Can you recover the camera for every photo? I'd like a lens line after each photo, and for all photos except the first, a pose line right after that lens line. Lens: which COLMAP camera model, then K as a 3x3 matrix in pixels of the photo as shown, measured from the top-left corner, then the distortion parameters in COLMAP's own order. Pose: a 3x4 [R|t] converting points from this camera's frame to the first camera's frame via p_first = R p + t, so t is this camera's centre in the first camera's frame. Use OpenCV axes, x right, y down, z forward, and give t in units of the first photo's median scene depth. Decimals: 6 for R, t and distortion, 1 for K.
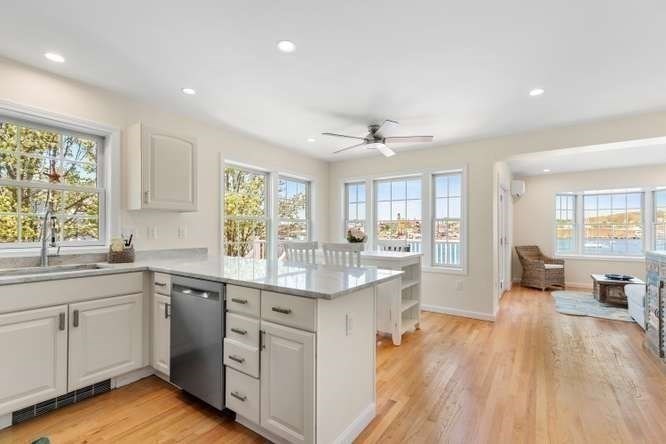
lens RADIAL K [[305.0, 0, 331.7], [0, 305.0, 226.6], [0, 0, 1]] dist [0.001762, 0.000500]
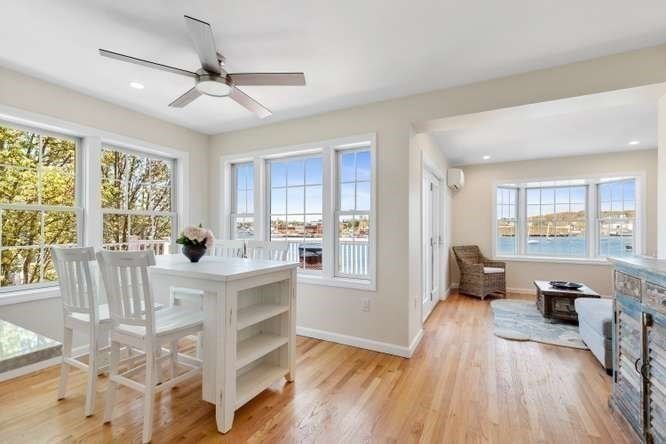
lens RADIAL K [[305.0, 0, 332.6], [0, 305.0, 224.5], [0, 0, 1]] dist [0.001762, 0.000500]
pose [[0.992164, 0.001988, 0.124930, 0.207672], [-0.002062, 0.999998, 0.000455, 0.004332], [-0.124928, -0.000709, 0.992166, 0.253214]]
